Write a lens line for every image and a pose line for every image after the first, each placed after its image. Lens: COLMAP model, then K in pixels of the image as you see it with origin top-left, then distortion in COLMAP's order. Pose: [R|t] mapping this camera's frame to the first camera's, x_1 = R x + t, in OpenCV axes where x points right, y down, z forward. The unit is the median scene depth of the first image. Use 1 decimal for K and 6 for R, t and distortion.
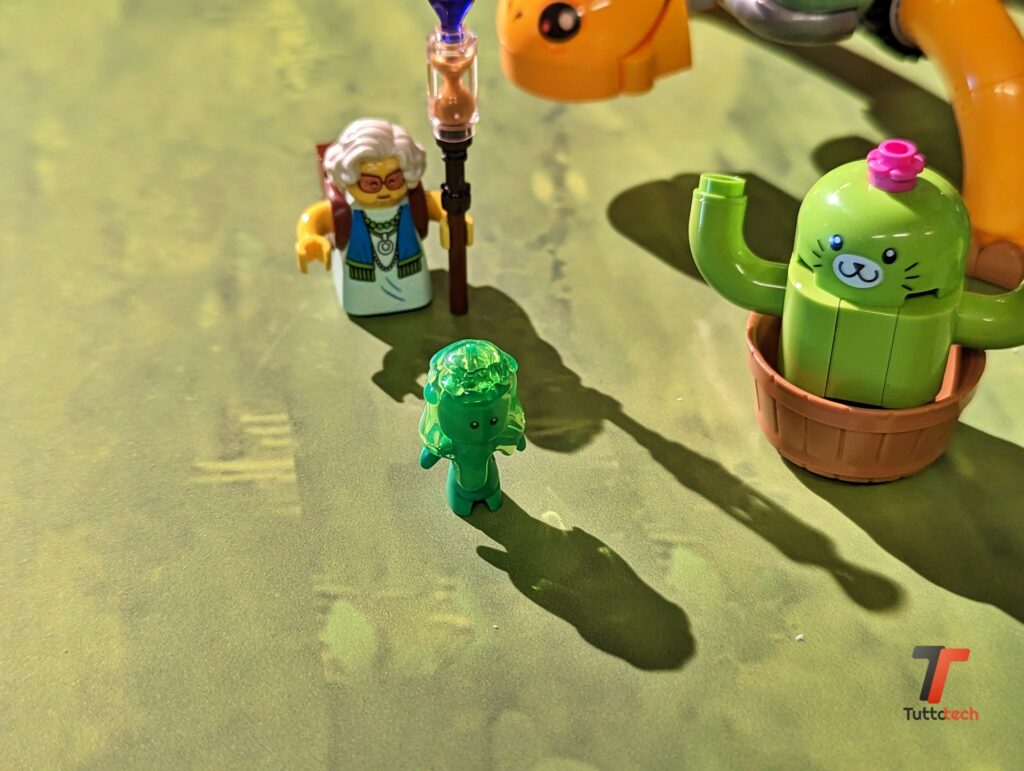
lens RADIAL K [[1511.3, 0, 512.0], [0, 1511.3, 385.5], [0, 0, 1]] dist [0.139538, -0.894238]
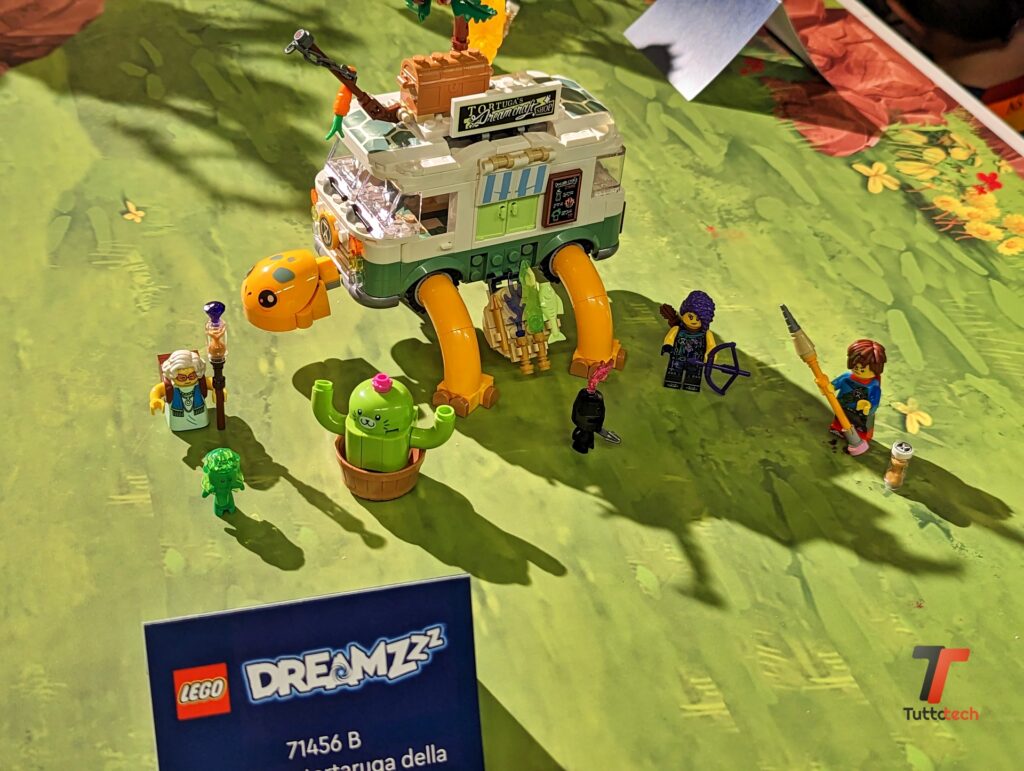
lens RADIAL K [[1511.3, 0, 512.0], [0, 1511.3, 385.5], [0, 0, 1]] dist [0.139538, -0.894238]
pose [[0.992461, -0.001713, 0.122550, 0.132634], [0.003408, 0.999901, -0.013627, -0.089475], [-0.122515, 0.013942, 0.992369, -1.473256]]
